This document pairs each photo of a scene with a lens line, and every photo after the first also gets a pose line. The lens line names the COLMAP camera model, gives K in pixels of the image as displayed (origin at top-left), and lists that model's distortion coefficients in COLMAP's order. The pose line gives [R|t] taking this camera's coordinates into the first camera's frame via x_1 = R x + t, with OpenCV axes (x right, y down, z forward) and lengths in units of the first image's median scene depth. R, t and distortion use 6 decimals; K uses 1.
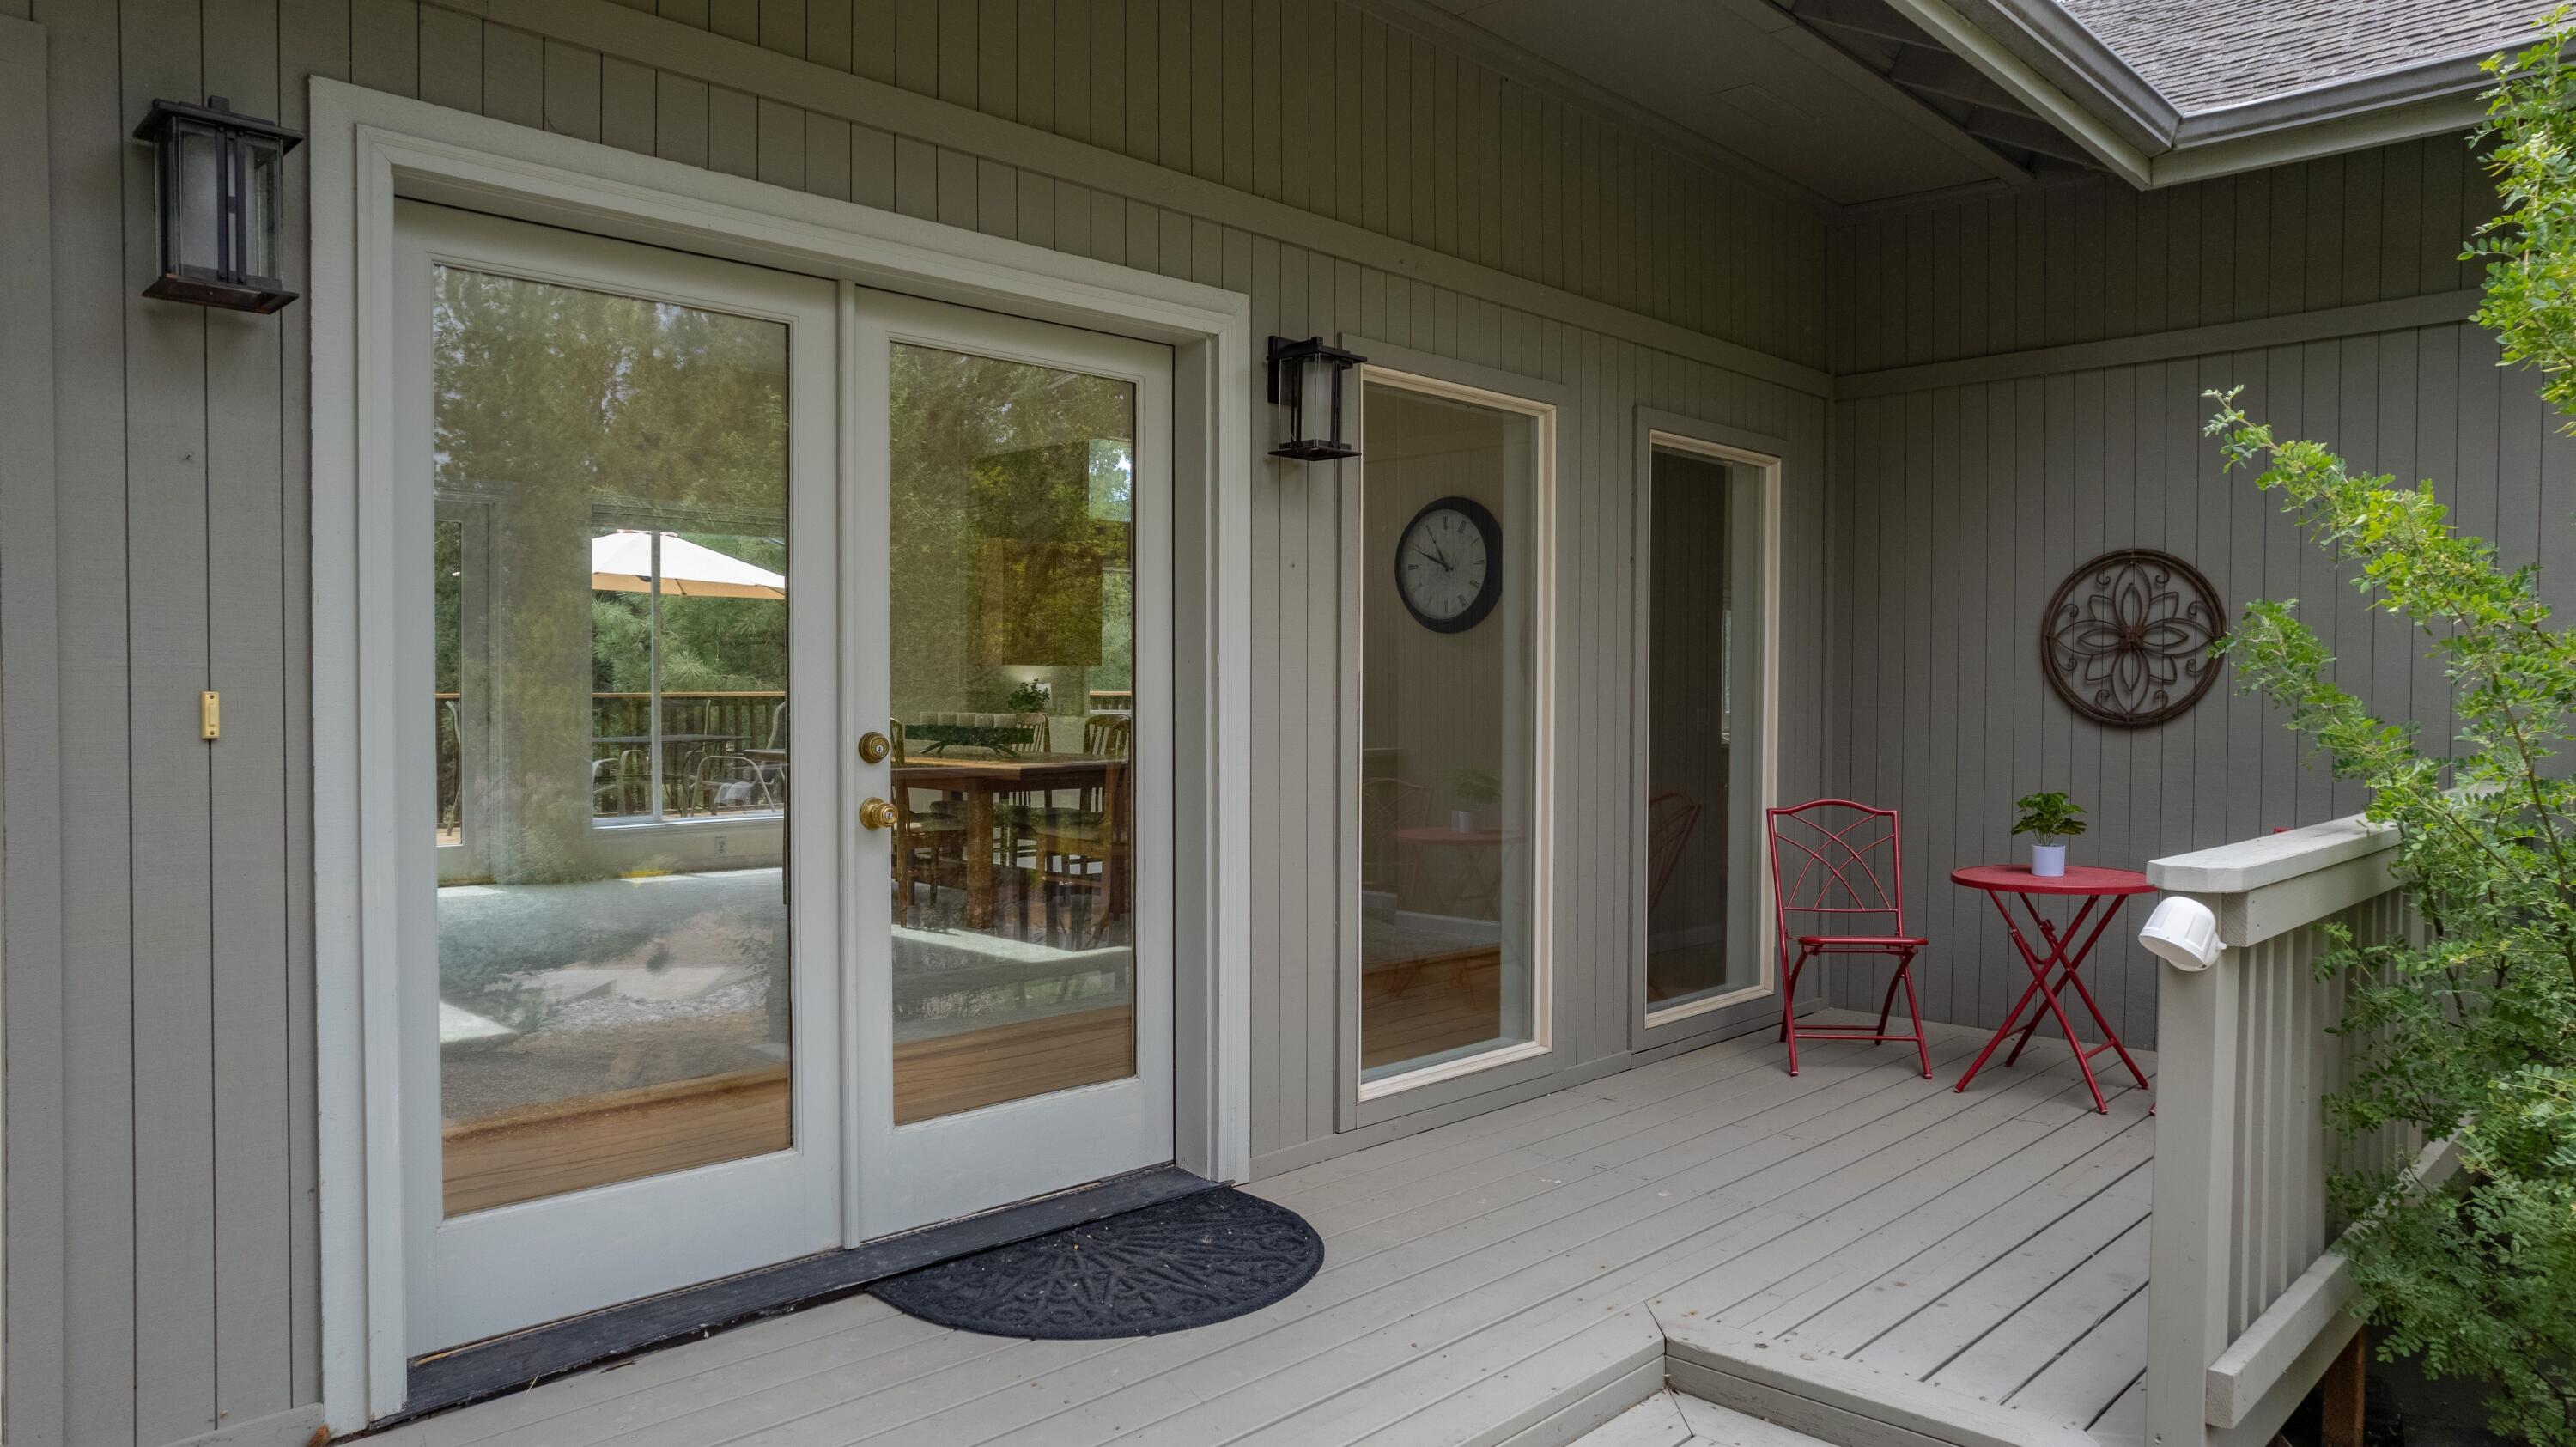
lens RADIAL K [[1657.2, 0, 1291.0], [0, 1657.2, 726.8], [0, 0, 1]] dist [-0.040410, -0.001838]
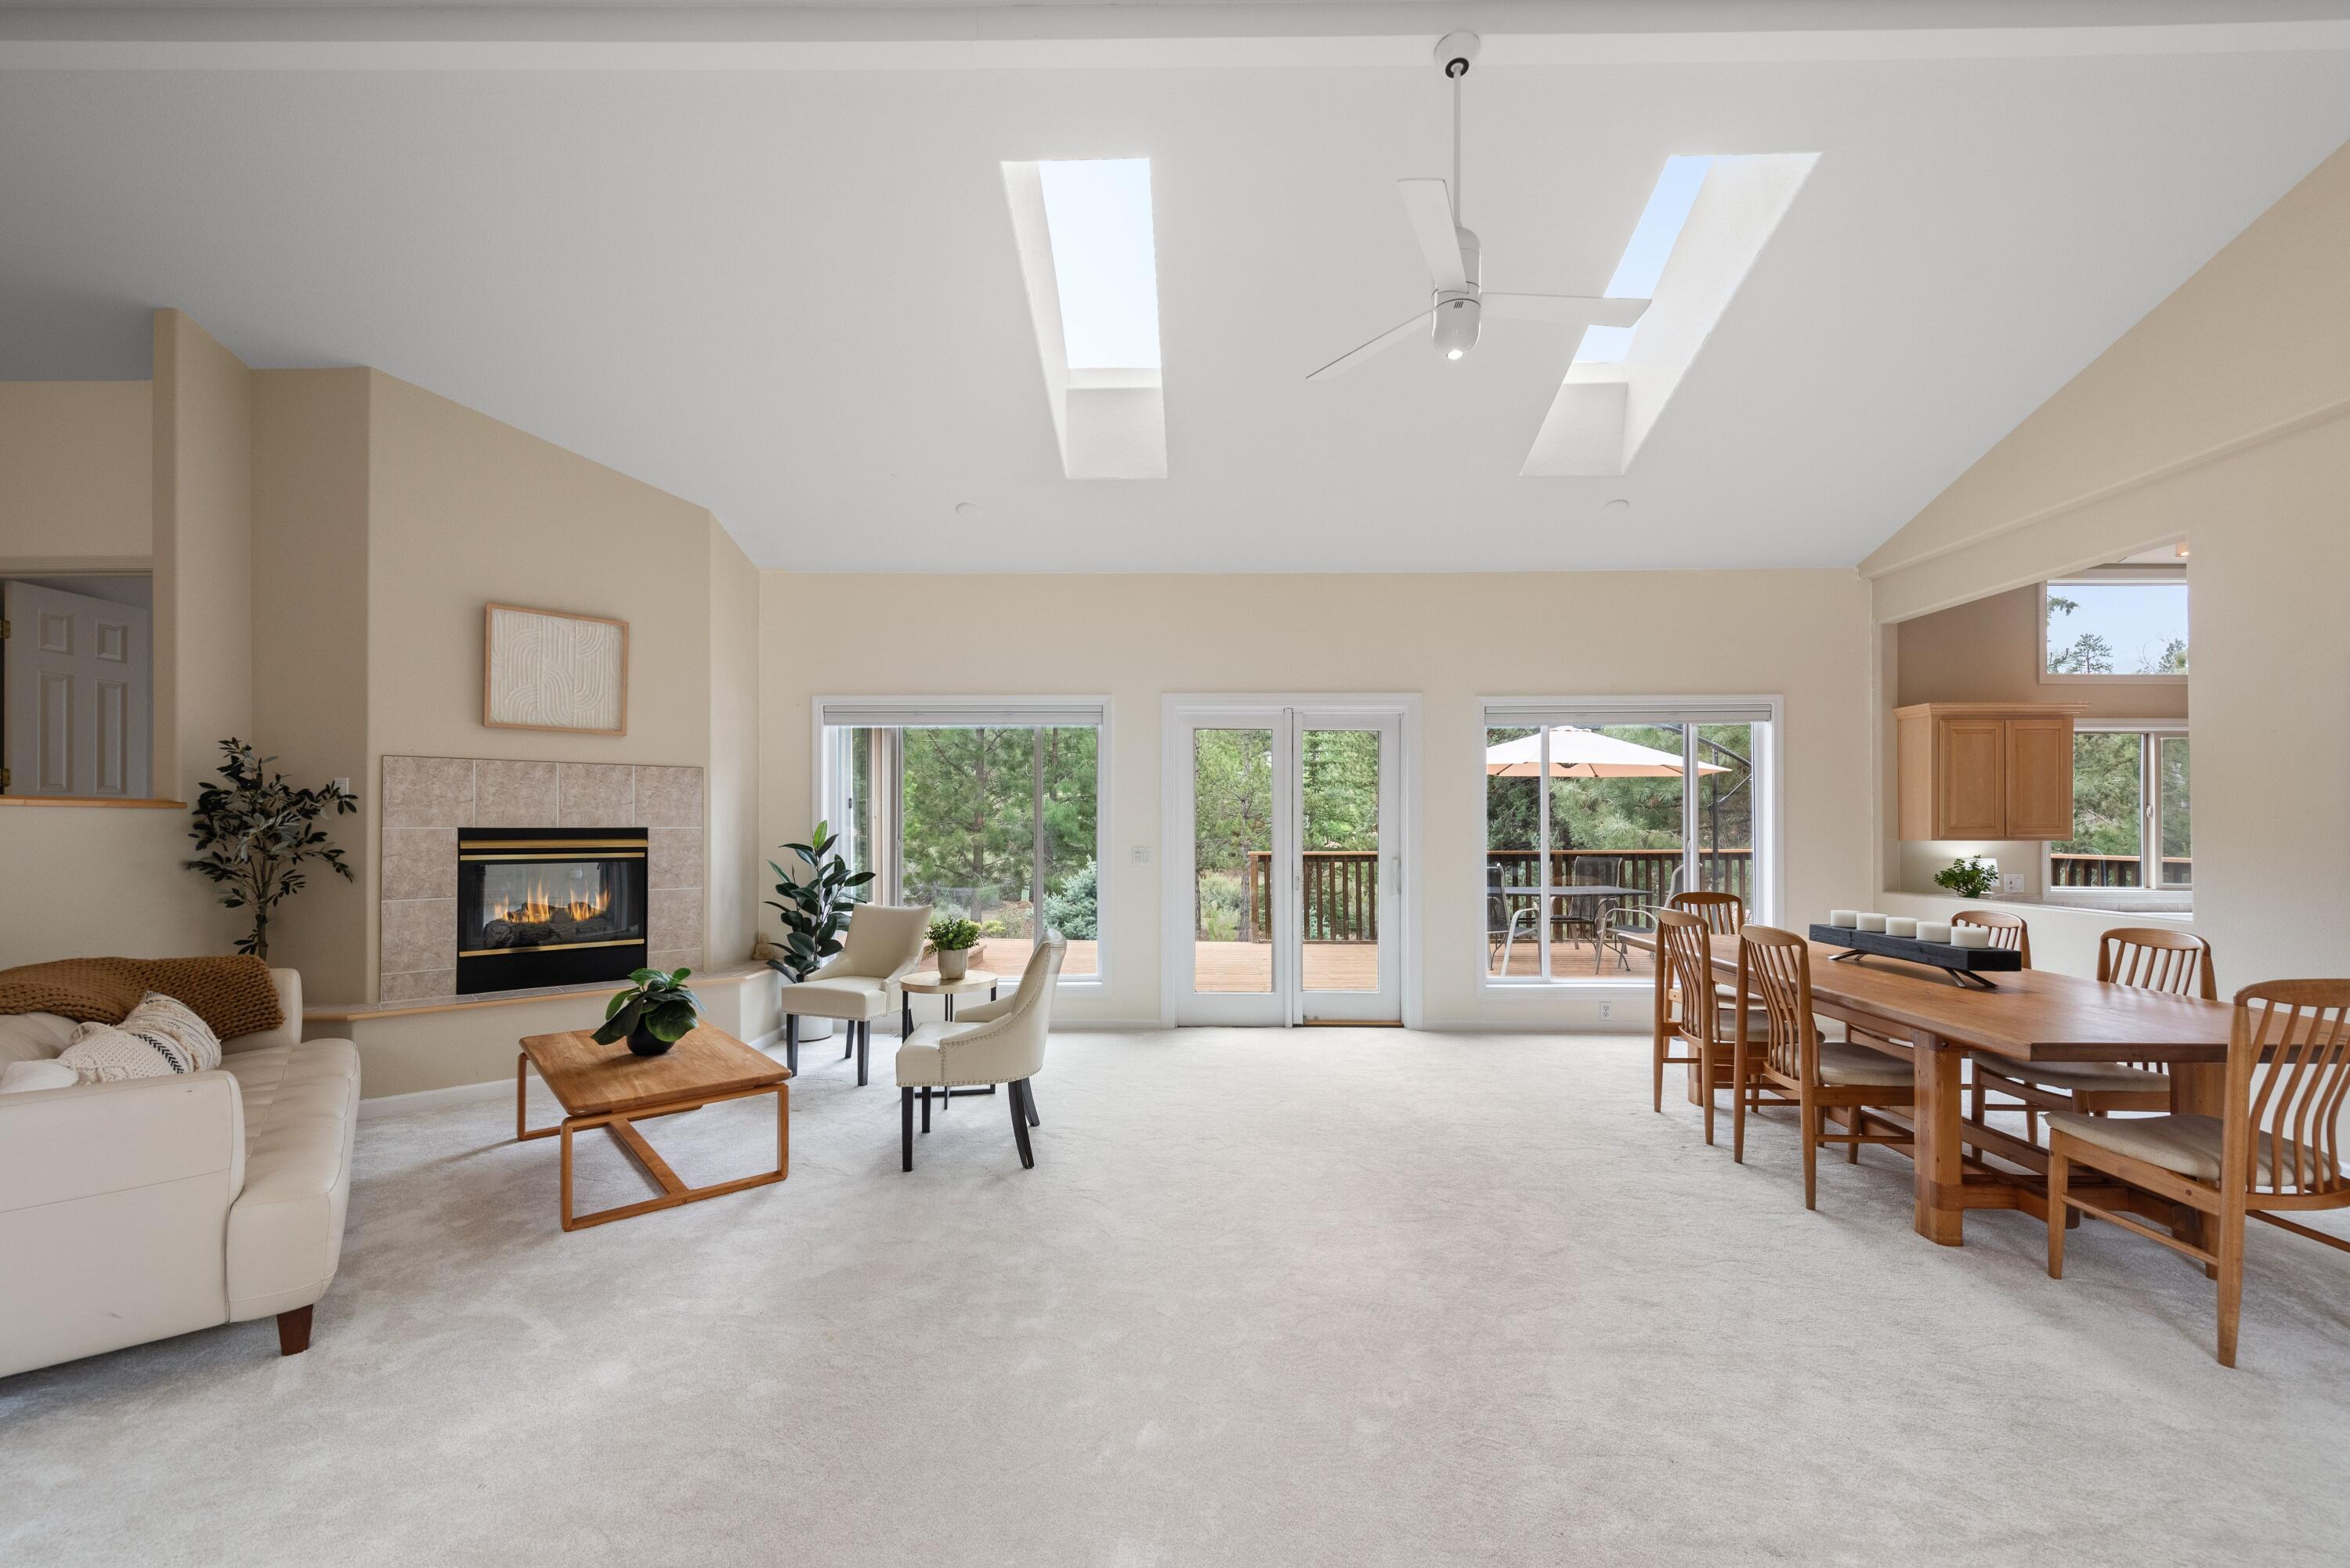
lens RADIAL K [[938.6, 0, 1167.7], [0, 938.6, 829.8], [0, 0, 1]] dist [0.012783, -0.000323]
pose [[0.680599, 0.002835, -0.732651, -0.073593], [-0.015871, 0.999815, -0.010875, -0.029703], [0.732485, 0.019029, 0.680518, 0.307212]]
